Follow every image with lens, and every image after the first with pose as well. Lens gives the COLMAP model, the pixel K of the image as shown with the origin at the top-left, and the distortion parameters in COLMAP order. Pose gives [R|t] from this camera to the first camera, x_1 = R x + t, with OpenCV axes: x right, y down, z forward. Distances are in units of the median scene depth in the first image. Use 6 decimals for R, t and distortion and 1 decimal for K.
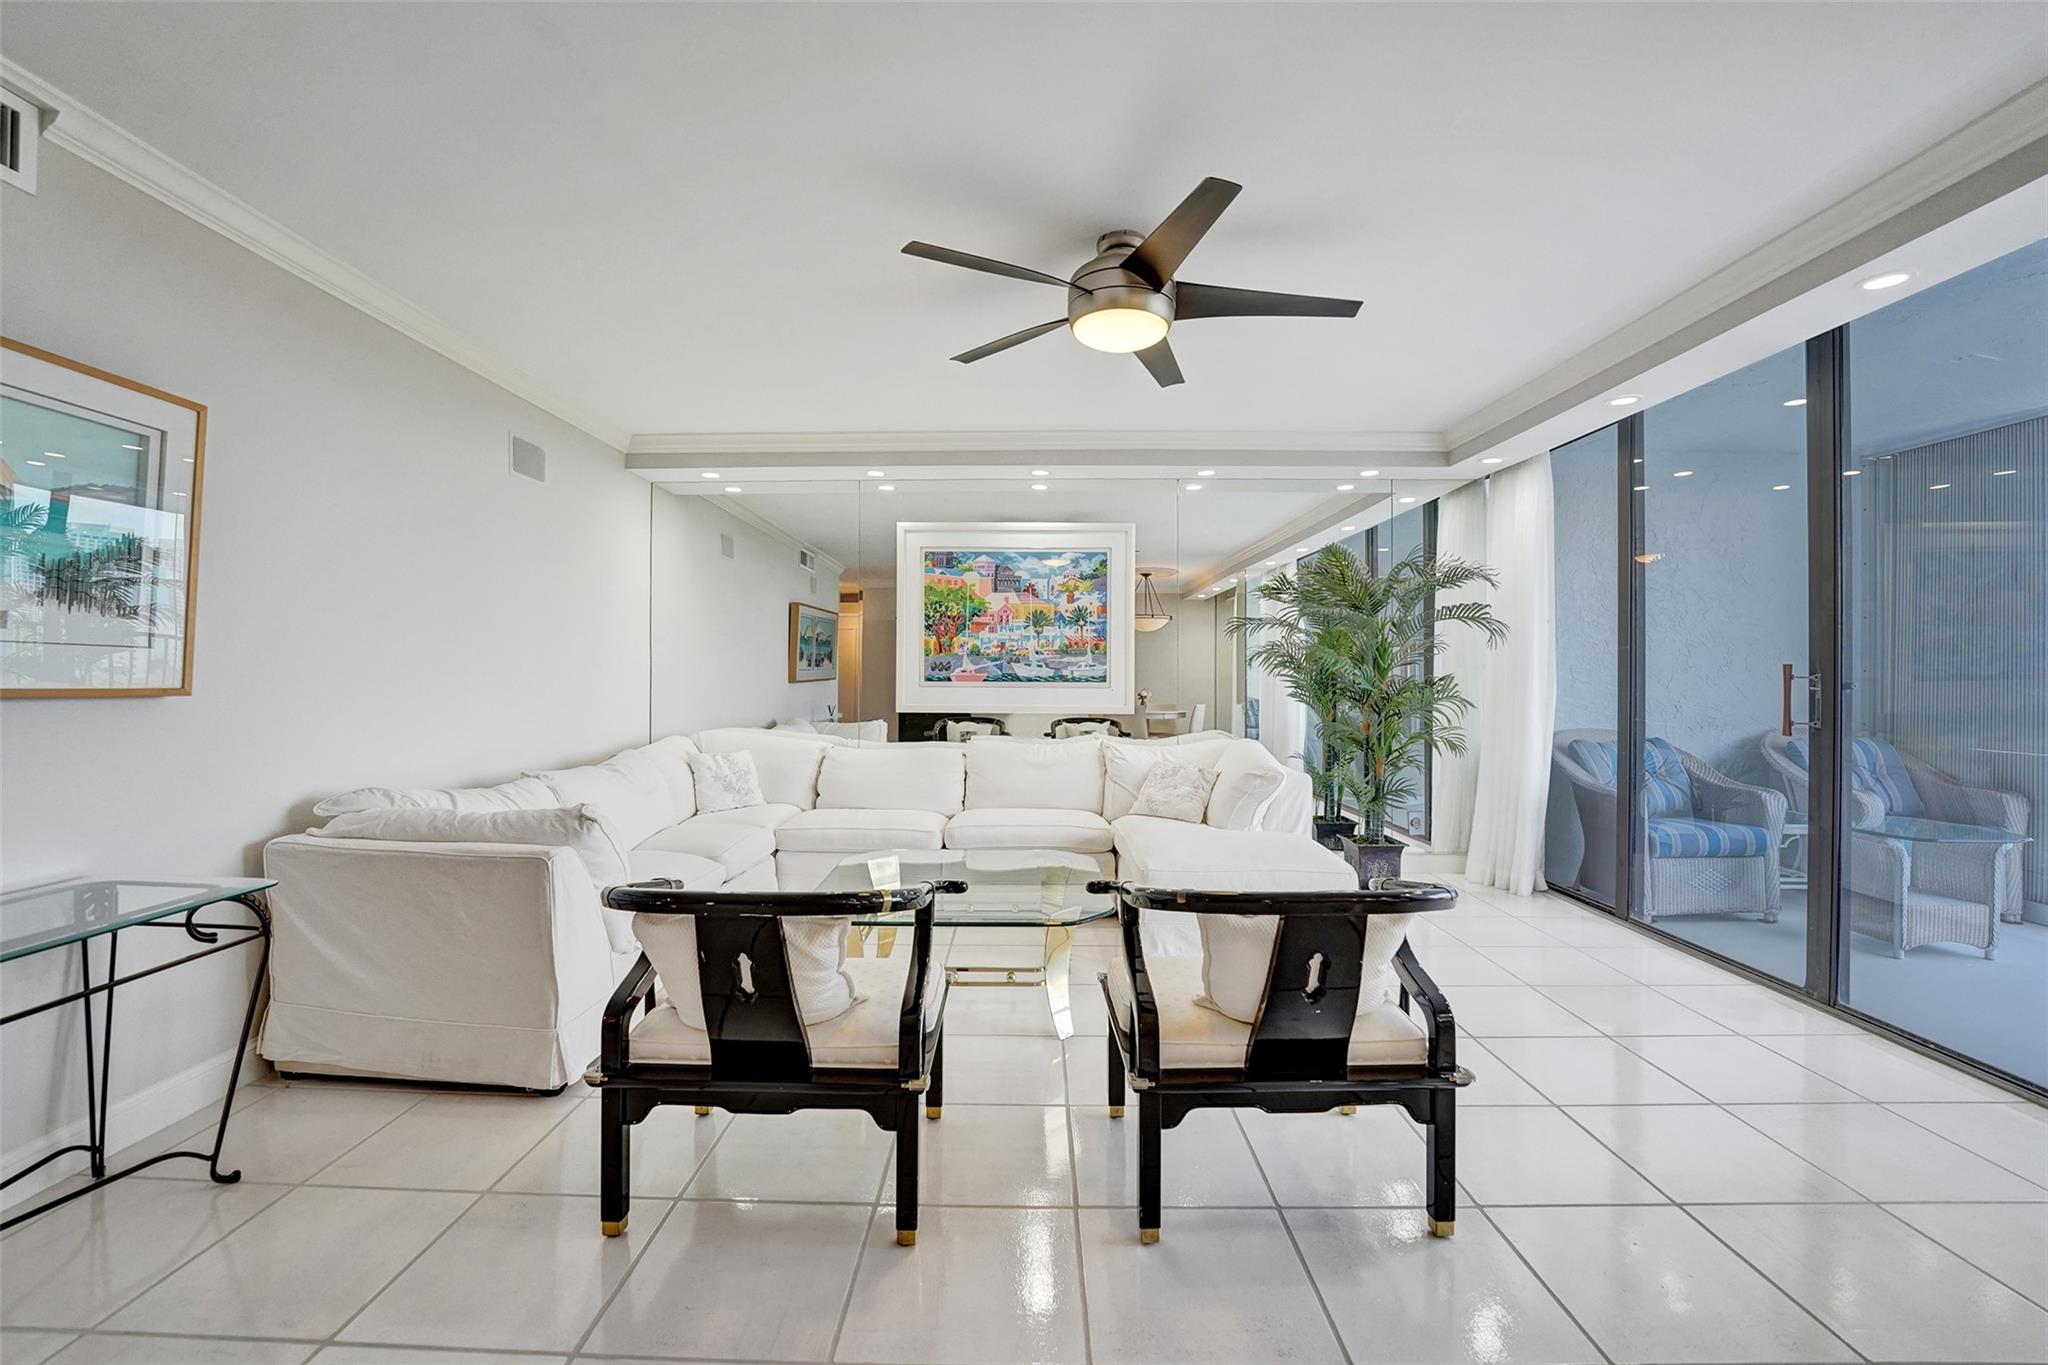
lens RADIAL K [[851.2, 0, 1012.0], [0, 851.2, 670.7], [0, 0, 1]] dist [-0.017910, -0.000489]
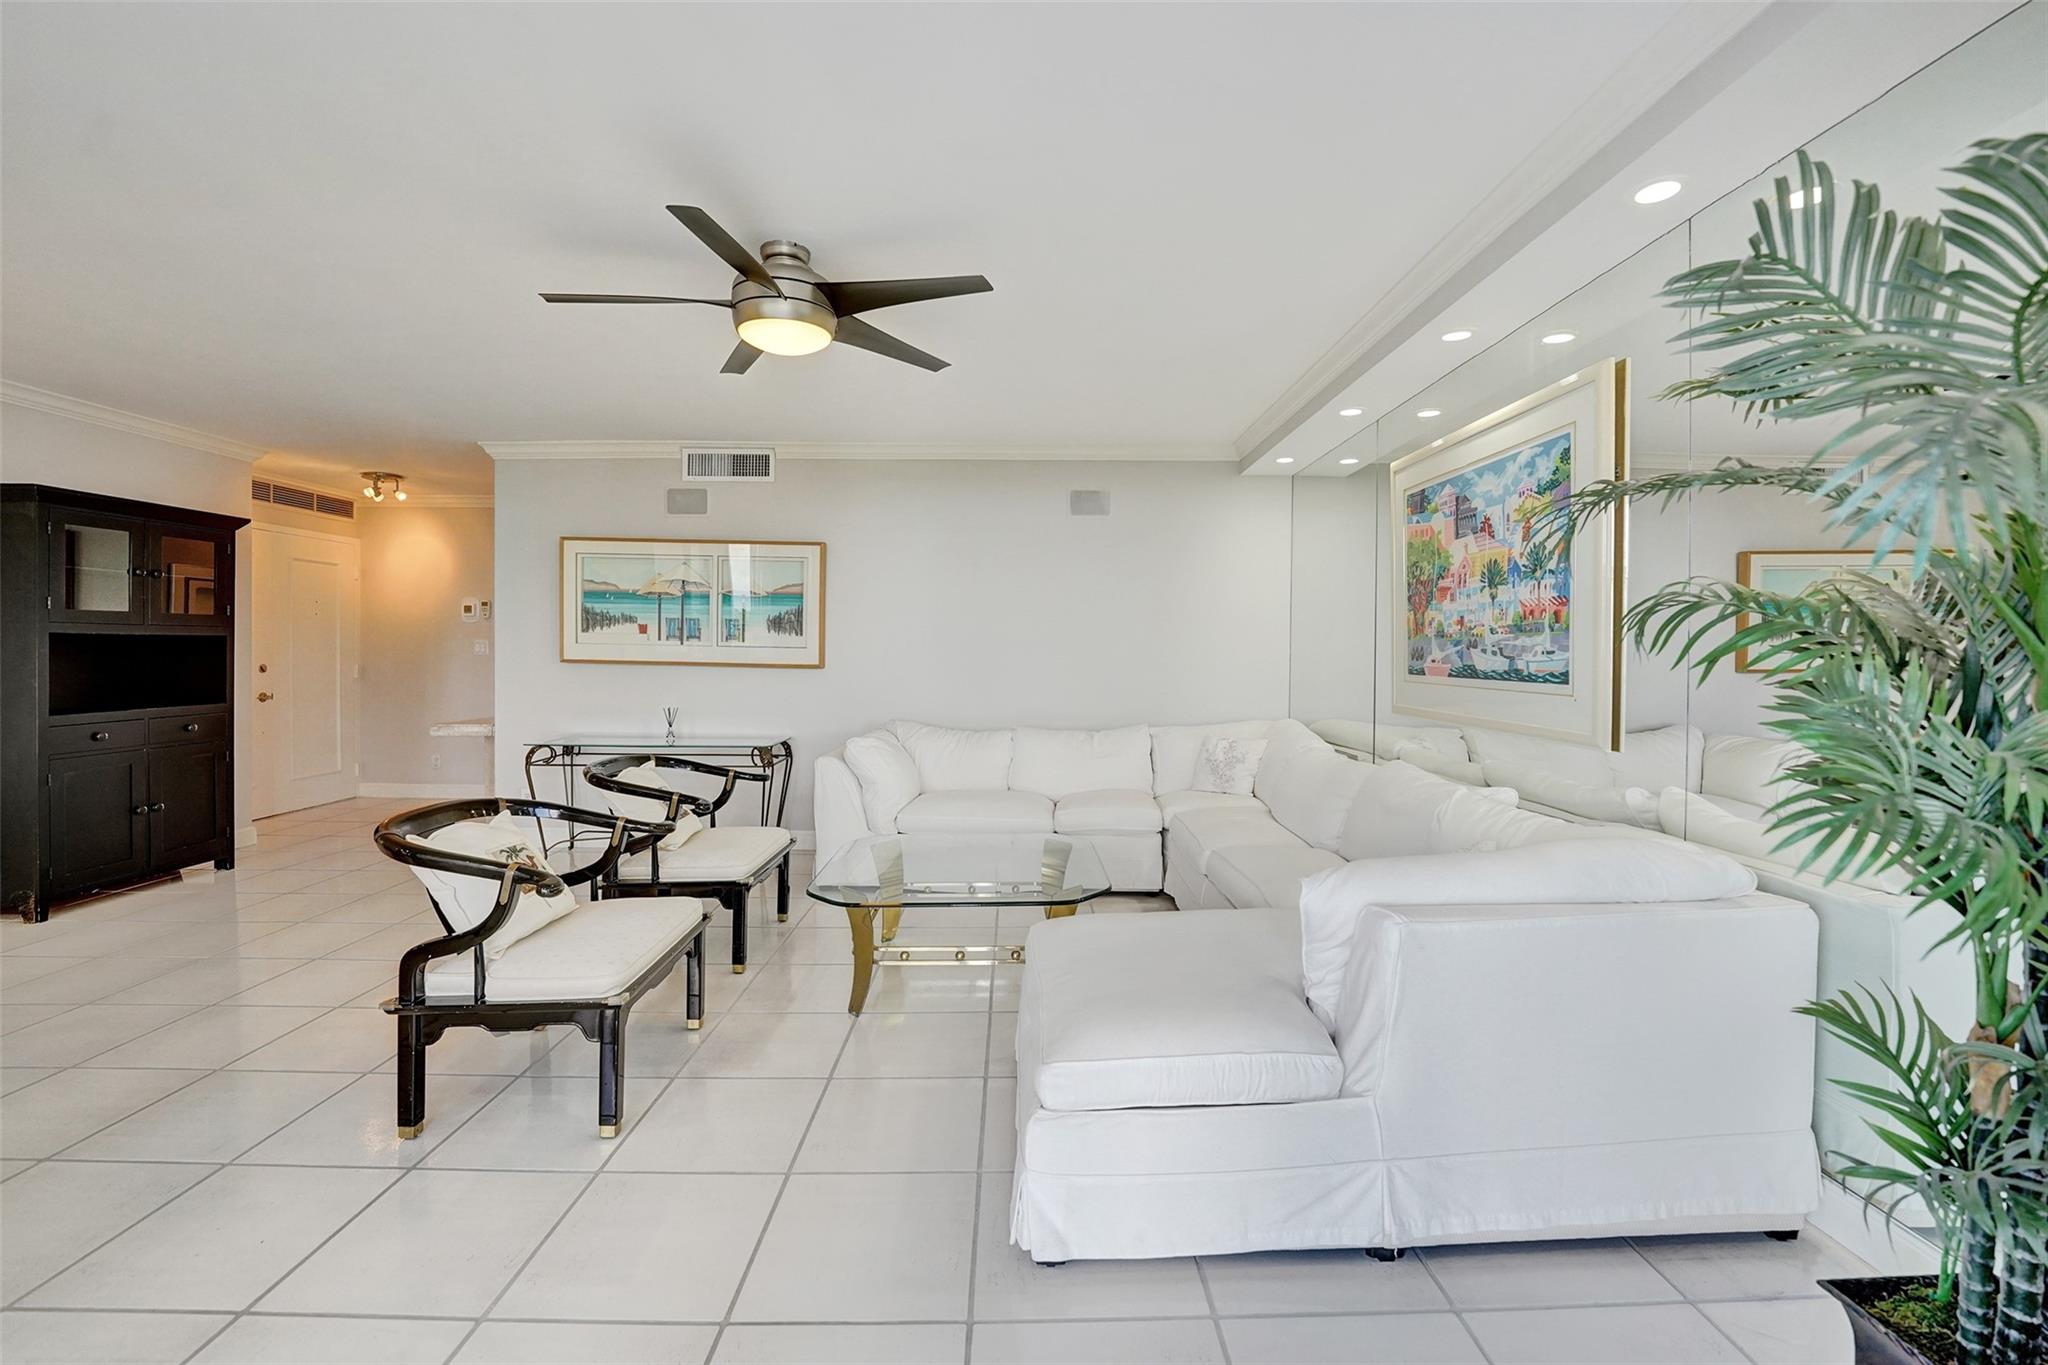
lens RADIAL K [[844.0, 0, 1014.2], [0, 844.0, 659.0], [0, 0, 1]] dist [-0.017774, 0.000037]
pose [[0.032624, 0.006920, -0.999444, 0.607036], [-0.000702, 0.999976, 0.006901, -0.005321], [0.999467, 0.000476, 0.032628, 0.646833]]
